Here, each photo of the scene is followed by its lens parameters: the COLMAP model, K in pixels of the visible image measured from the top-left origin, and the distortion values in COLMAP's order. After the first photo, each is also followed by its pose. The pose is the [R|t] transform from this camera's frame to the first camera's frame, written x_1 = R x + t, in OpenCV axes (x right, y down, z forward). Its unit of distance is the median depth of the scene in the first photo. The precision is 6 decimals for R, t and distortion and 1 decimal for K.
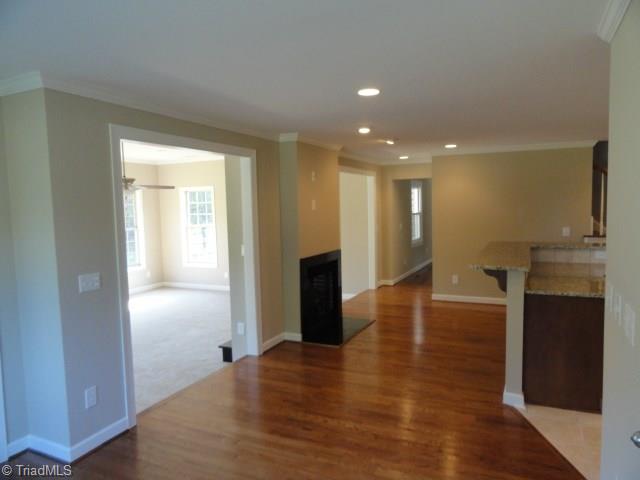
lens RADIAL K [[450.7, 0, 319.2], [0, 450.7, 240.6], [0, 0, 1]] dist [-0.005802, 0.014075]
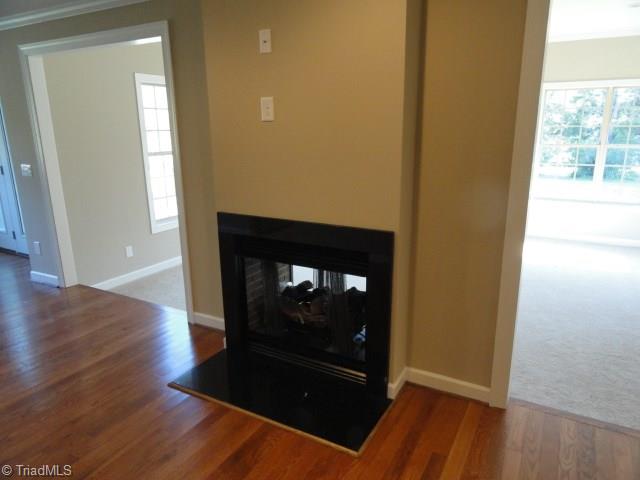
lens RADIAL K [[450.7, 0, 322.7], [0, 450.7, 238.2], [0, 0, 1]] dist [-0.005802, 0.014075]
pose [[-0.079887, 0.268871, -0.959858, 0.409836], [-0.066266, 0.959373, 0.274250, -0.073932], [0.994599, 0.085515, -0.058825, 0.990200]]
